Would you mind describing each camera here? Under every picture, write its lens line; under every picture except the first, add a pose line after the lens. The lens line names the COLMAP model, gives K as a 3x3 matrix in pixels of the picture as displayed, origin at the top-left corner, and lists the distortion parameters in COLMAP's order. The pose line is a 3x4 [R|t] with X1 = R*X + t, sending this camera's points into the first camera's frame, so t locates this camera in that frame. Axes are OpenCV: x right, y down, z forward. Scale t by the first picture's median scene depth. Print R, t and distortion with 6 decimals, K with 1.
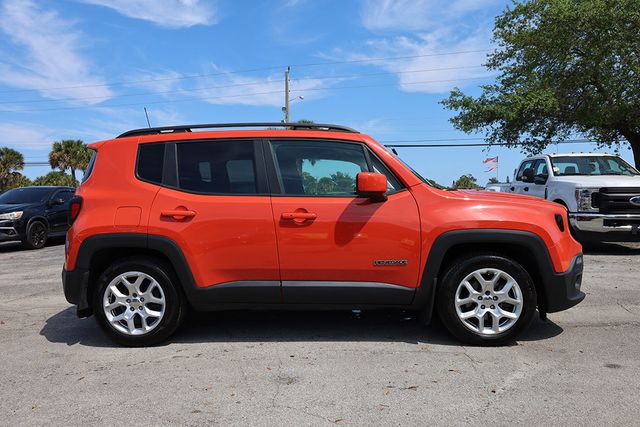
lens RADIAL K [[476.2, 0, 319.4], [0, 476.2, 210.8], [0, 0, 1]] dist [0.001247, 0.001171]
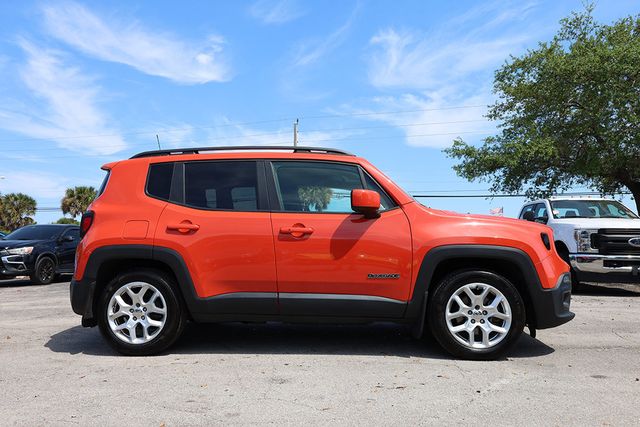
lens RADIAL K [[475.6, 0, 316.7], [0, 475.6, 211.4], [0, 0, 1]] dist [0.002567, 0.000535]
pose [[0.999670, 0.015813, -0.020253, 0.022003], [-0.017886, 0.994141, -0.106598, 0.078496], [0.018448, 0.106925, 0.994096, -0.051716]]
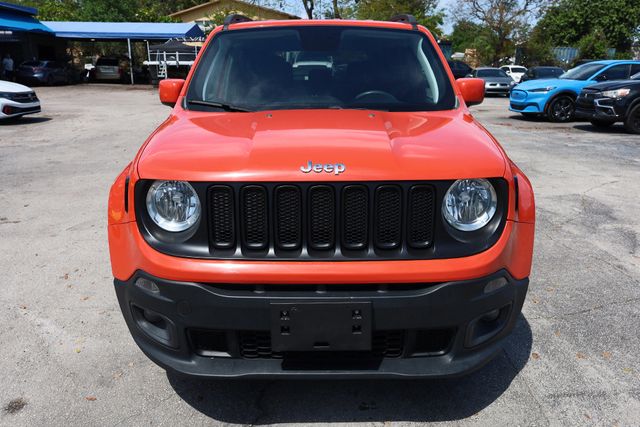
lens RADIAL K [[509.5, 0, 320.0], [0, 509.5, 213.5], [0, 0, 1]] dist [0.006805, 0.001639]
pose [[0.072789, 0.298859, -0.951517, 1.039022], [-0.036824, 0.954203, 0.296886, -0.129883], [0.996667, 0.013429, 0.080460, 1.137302]]
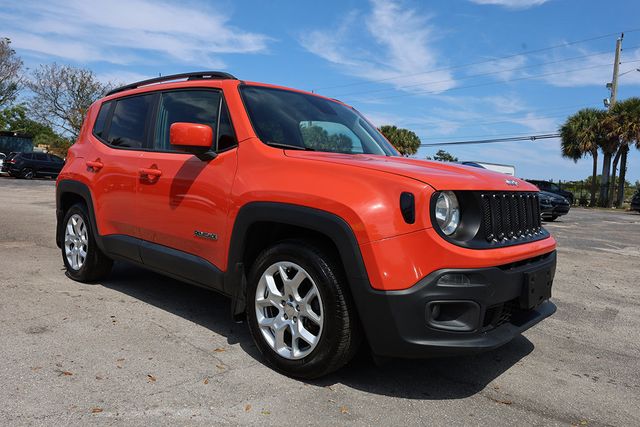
lens RADIAL K [[475.6, 0, 316.7], [0, 475.6, 211.4], [0, 0, 1]] dist [0.002567, 0.000535]
pose [[0.783587, 0.103540, -0.612594, 0.759026], [-0.086334, 0.994596, 0.057672, 0.005172], [0.615255, 0.007696, 0.788291, 0.459809]]
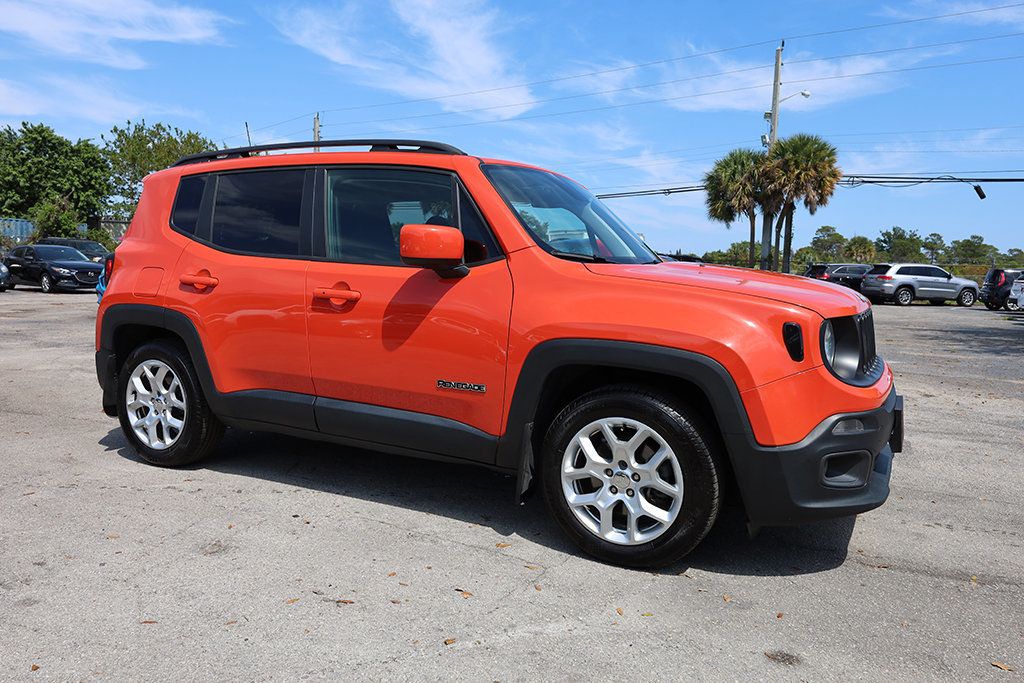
lens RADIAL K [[761.9, 0, 511.1], [0, 761.9, 337.1], [0, 0, 1]] dist [0.001247, 0.001171]
pose [[0.909909, 0.082079, -0.406605, 0.545008], [-0.054636, 0.995402, 0.078670, -0.022943], [0.411193, -0.049368, 0.910210, 0.195346]]
